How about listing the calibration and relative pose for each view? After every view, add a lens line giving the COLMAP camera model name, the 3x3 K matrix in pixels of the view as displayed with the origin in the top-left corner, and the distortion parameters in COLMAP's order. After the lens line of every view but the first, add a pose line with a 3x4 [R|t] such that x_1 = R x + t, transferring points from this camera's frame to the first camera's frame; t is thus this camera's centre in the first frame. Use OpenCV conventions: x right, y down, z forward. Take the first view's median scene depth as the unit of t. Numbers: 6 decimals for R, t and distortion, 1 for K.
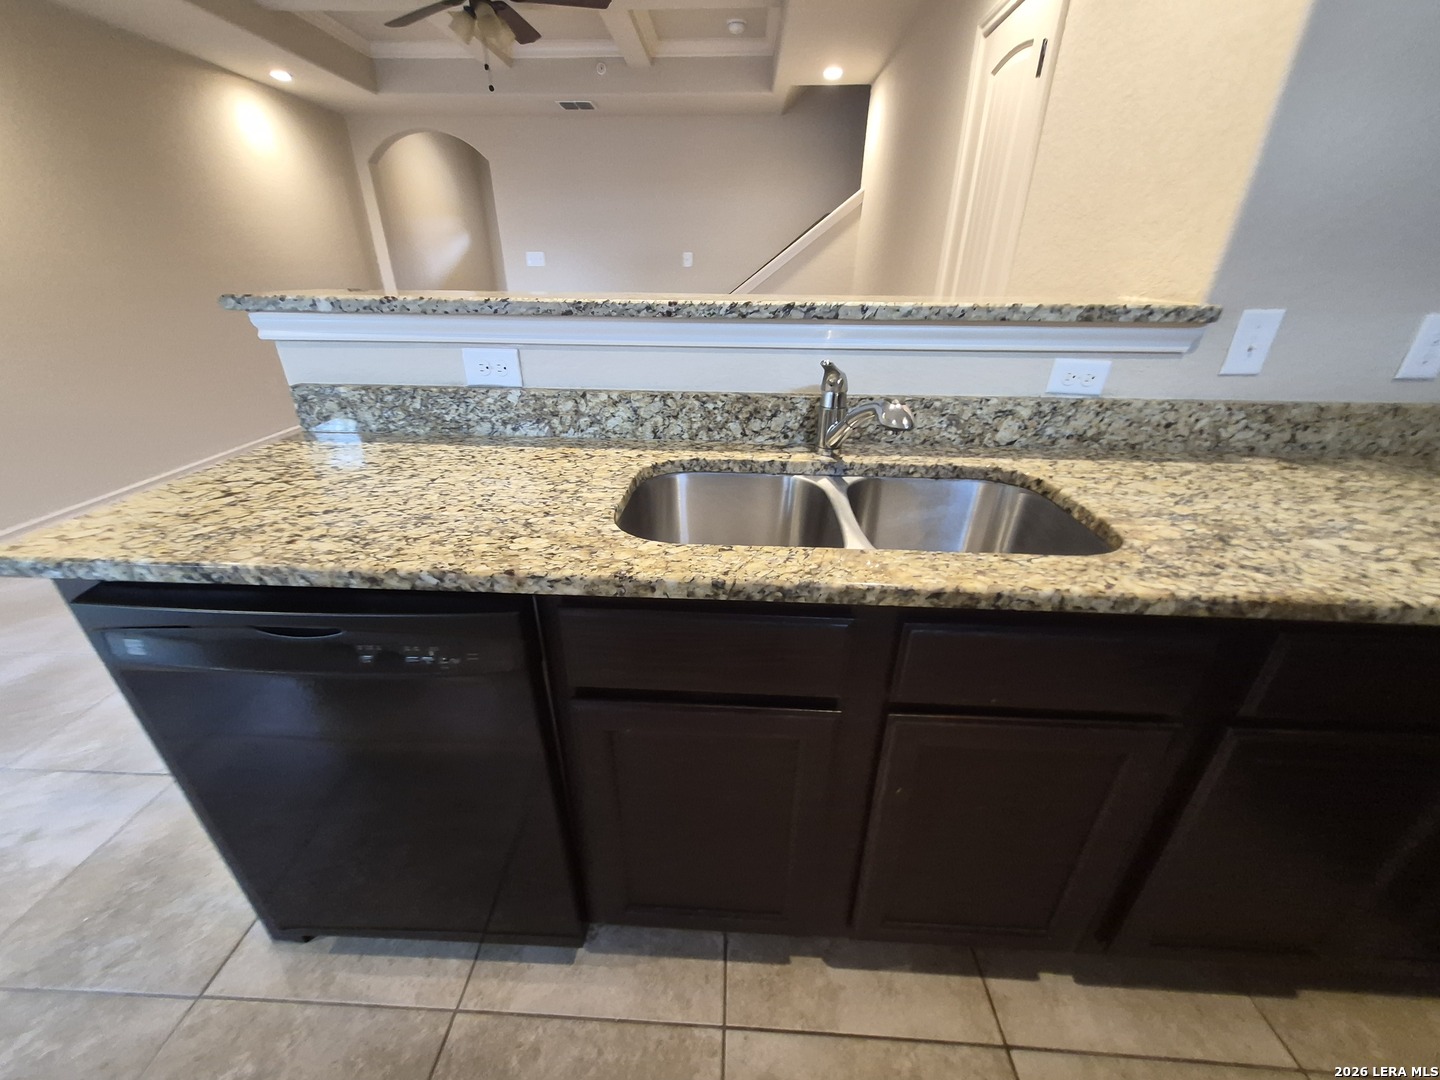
lens RADIAL K [[567.2, 0, 712.7], [0, 567.2, 547.0], [0, 0, 1]] dist [0.008354, -0.000576]
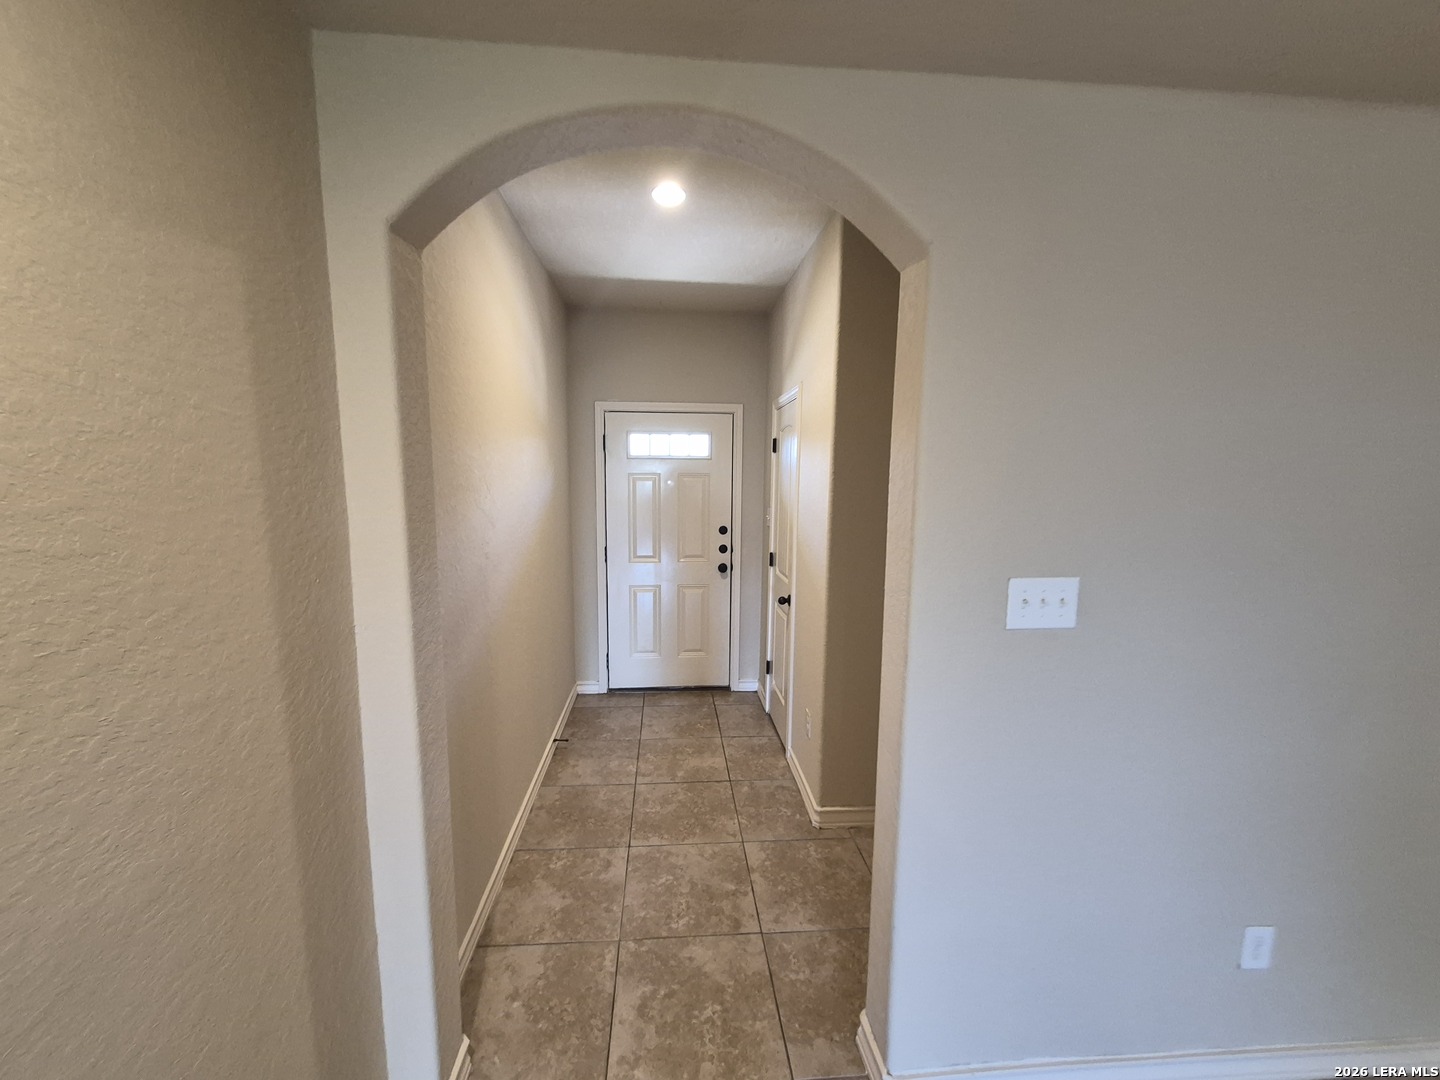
lens RADIAL K [[567.2, 0, 712.7], [0, 567.2, 547.0], [0, 0, 1]] dist [0.008354, -0.000576]
pose [[0.991821, -0.007008, 0.127443, -2.173670], [0.047863, 0.946049, -0.320469, -2.053939], [-0.118322, 0.323947, 0.938647, 3.497349]]
